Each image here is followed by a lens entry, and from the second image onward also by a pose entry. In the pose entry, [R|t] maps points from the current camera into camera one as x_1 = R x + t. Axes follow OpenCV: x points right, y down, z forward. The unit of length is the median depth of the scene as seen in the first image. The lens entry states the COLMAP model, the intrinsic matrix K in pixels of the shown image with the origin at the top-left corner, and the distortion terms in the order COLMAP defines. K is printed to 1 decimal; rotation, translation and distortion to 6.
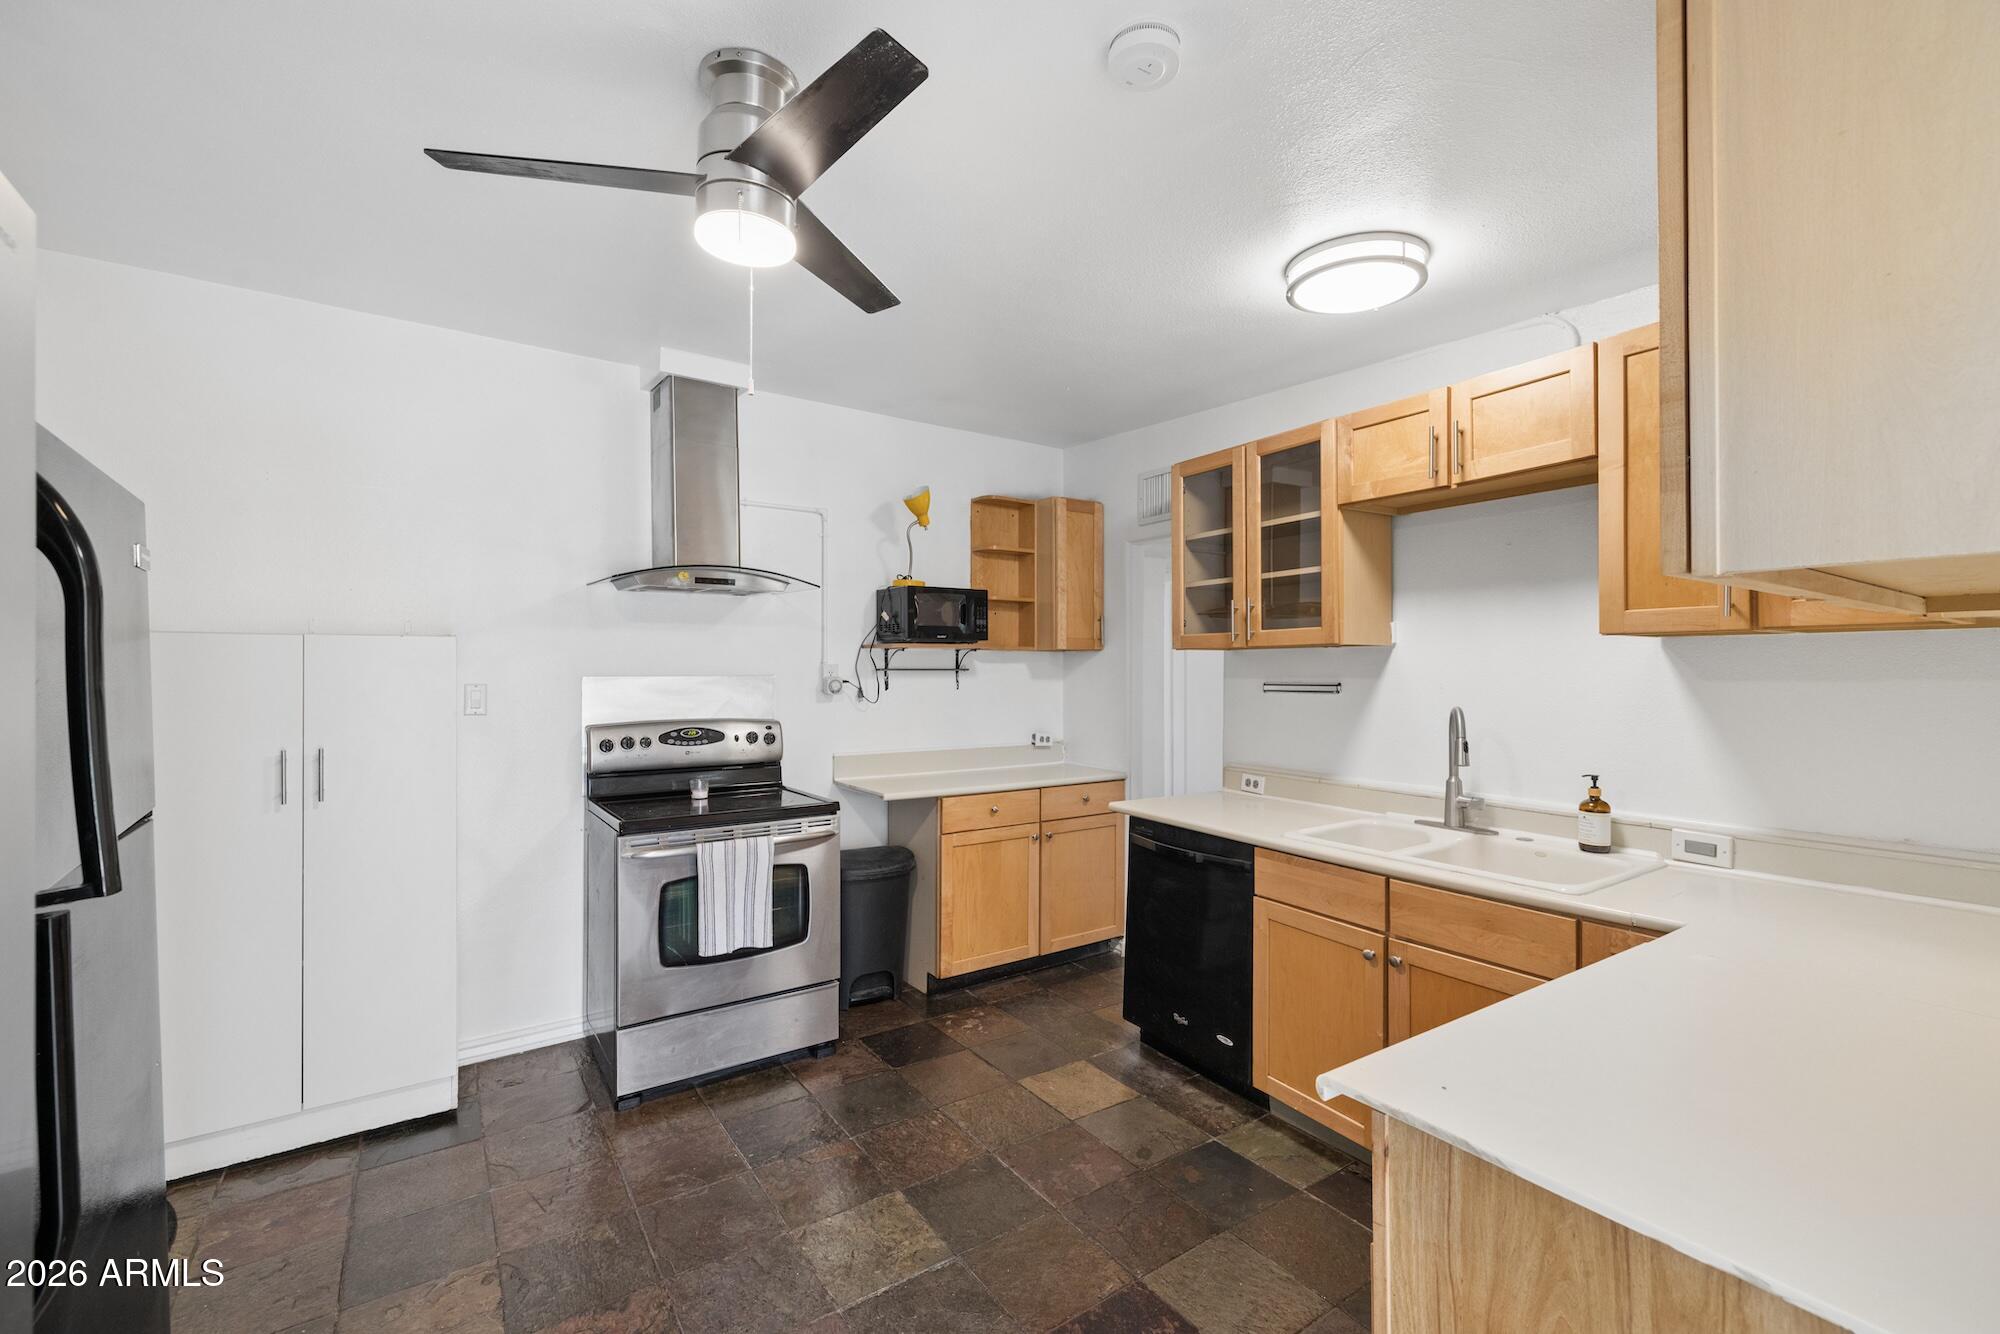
lens RADIAL K [[842.6, 0, 996.1], [0, 842.6, 676.7], [0, 0, 1]] dist [-0.001303, -0.000693]
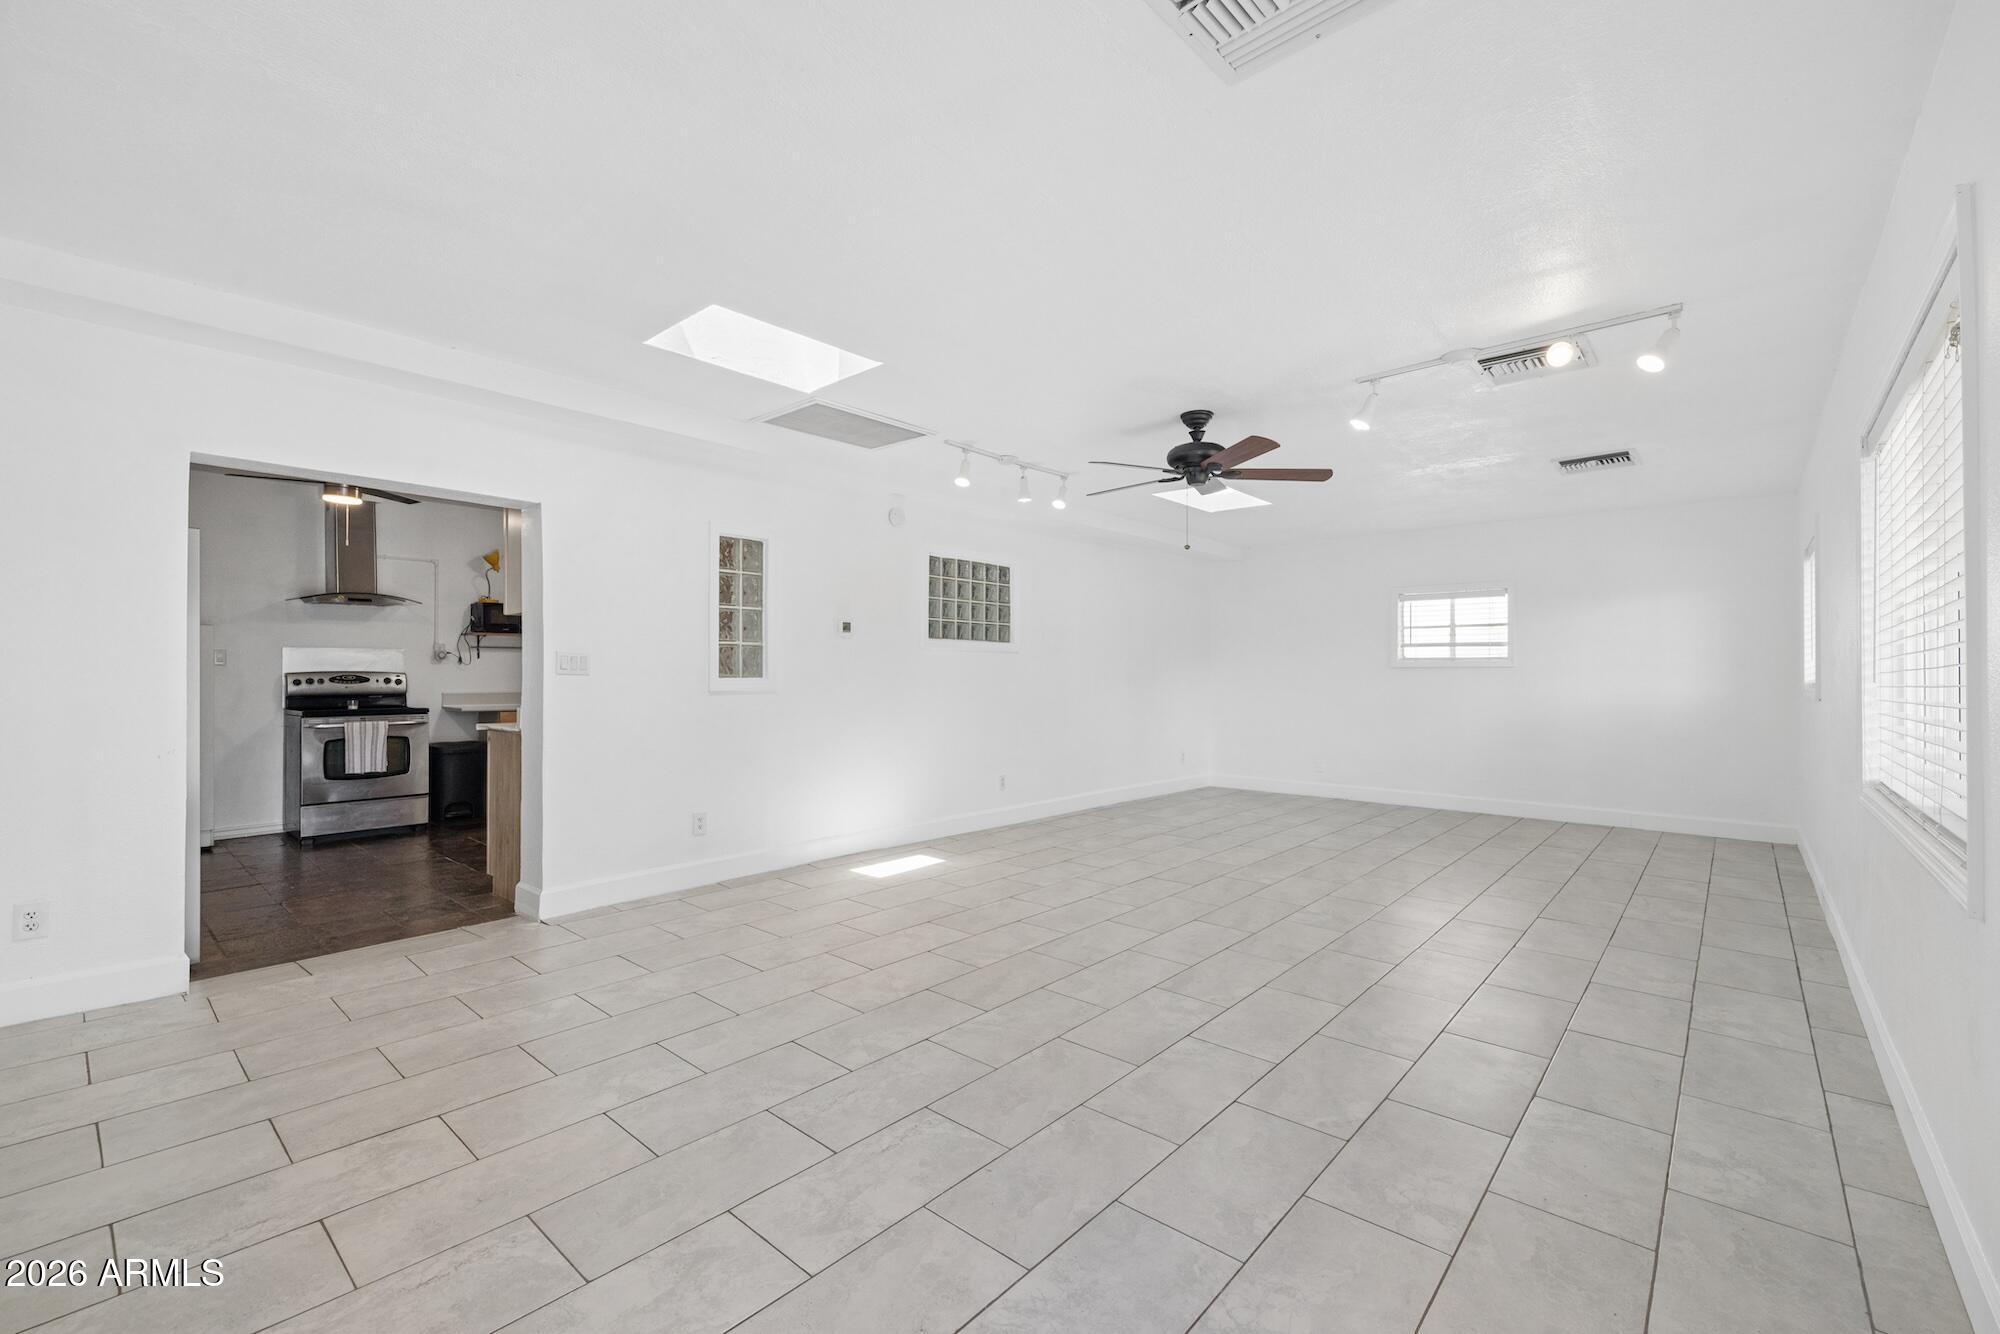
lens RADIAL K [[842.6, 0, 991.1], [0, 842.6, 672.2], [0, 0, 1]] dist [-0.001303, -0.000693]
pose [[0.969965, -0.000599, 0.243242, 0.623128], [0.002141, 0.999979, -0.006074, 0.072739], [-0.243234, 0.006413, 0.969947, -1.283671]]
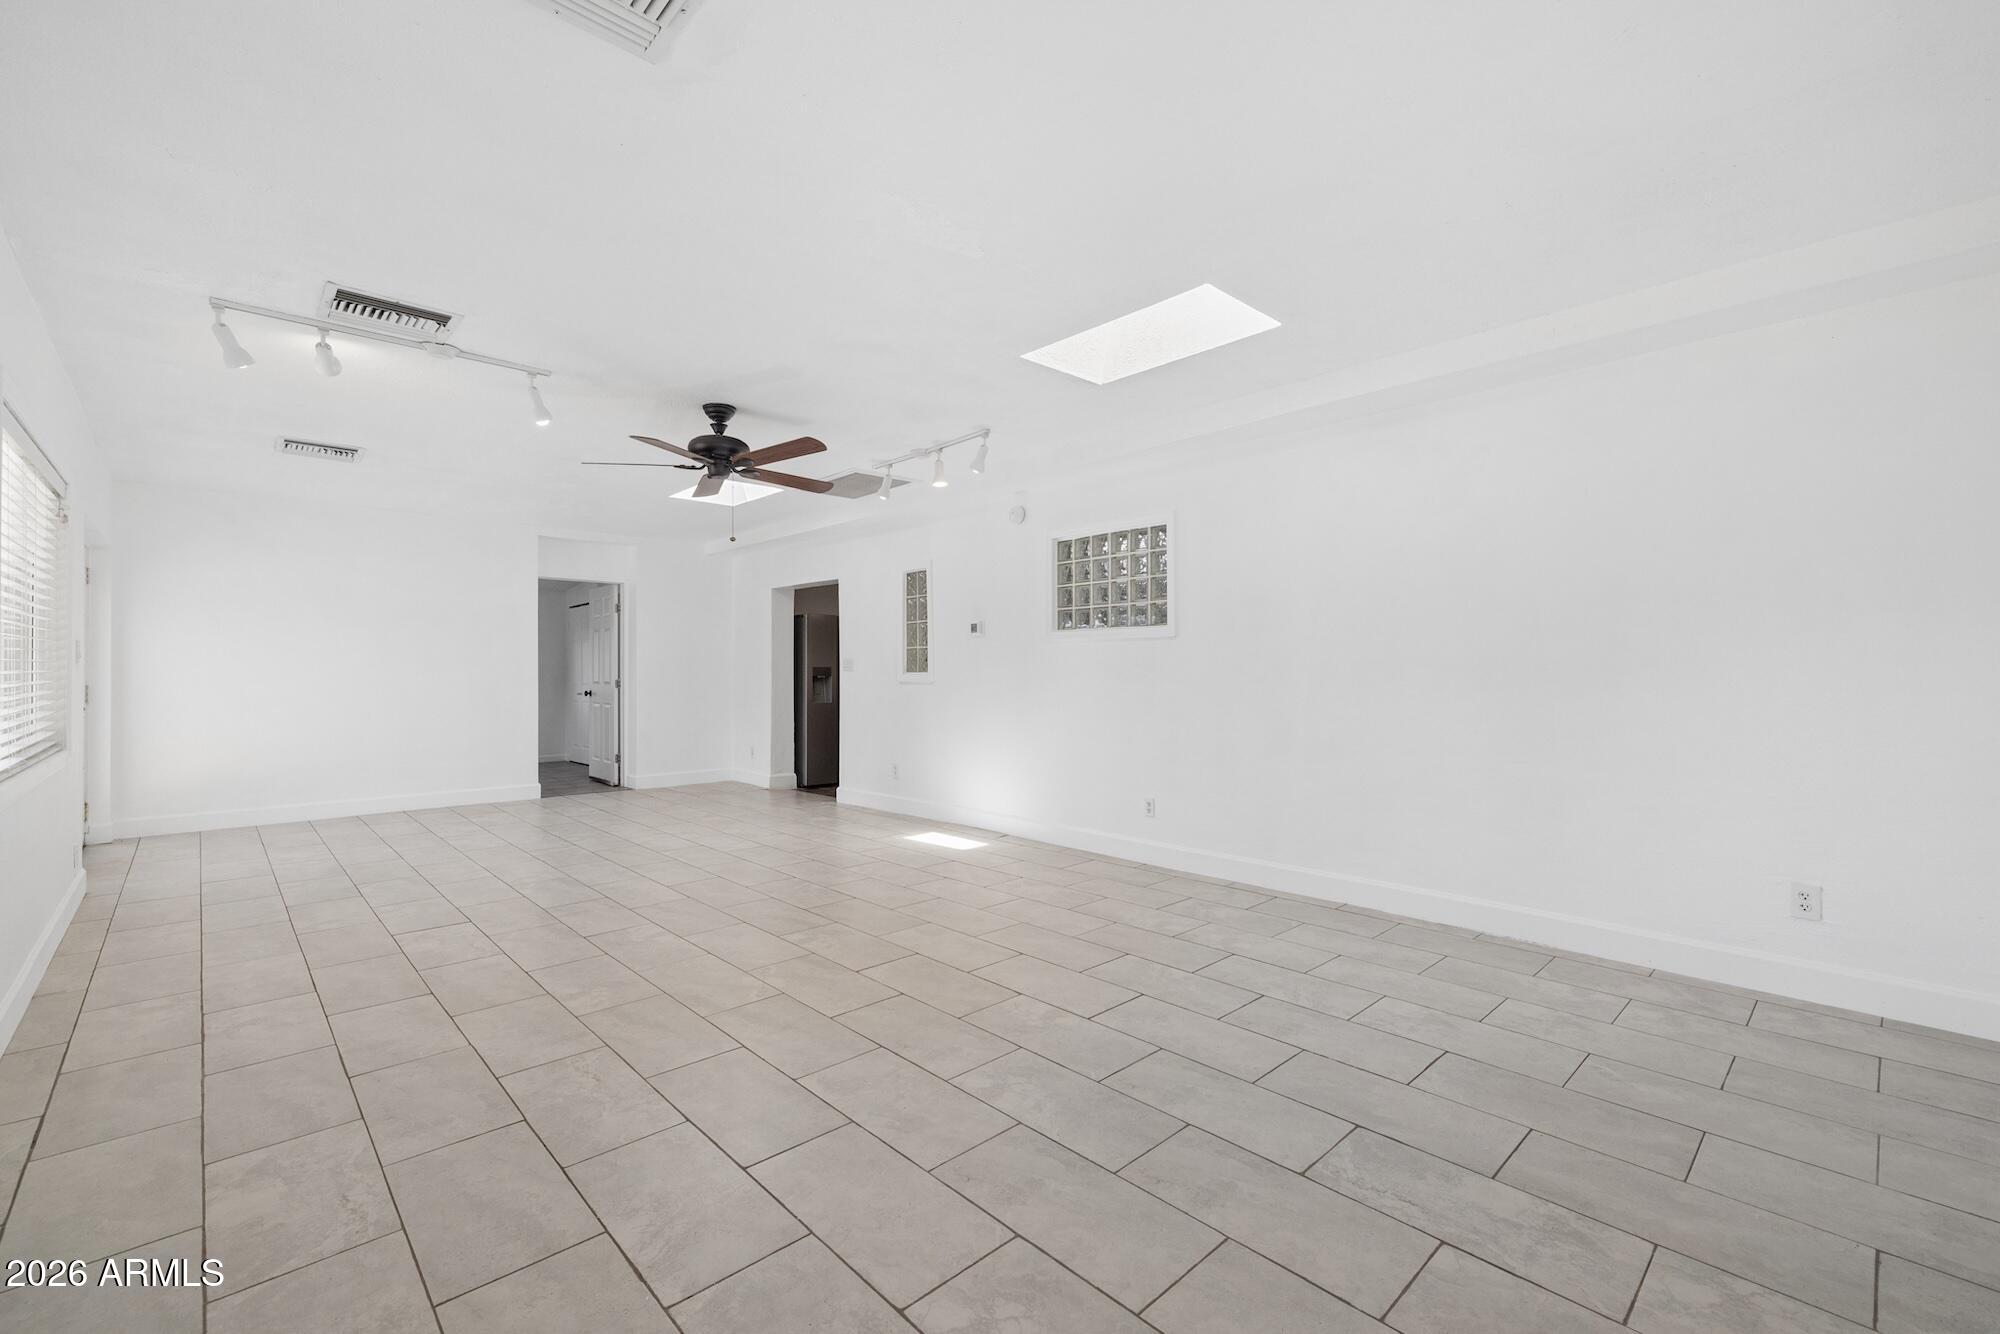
lens RADIAL K [[842.6, 0, 985.4], [0, 842.6, 675.4], [0, 0, 1]] dist [-0.001303, -0.000693]
pose [[0.144802, -0.003497, -0.989454, 4.405511], [-0.001762, 0.999991, -0.003792, 0.099631], [0.989459, 0.002293, 0.144795, 1.404184]]
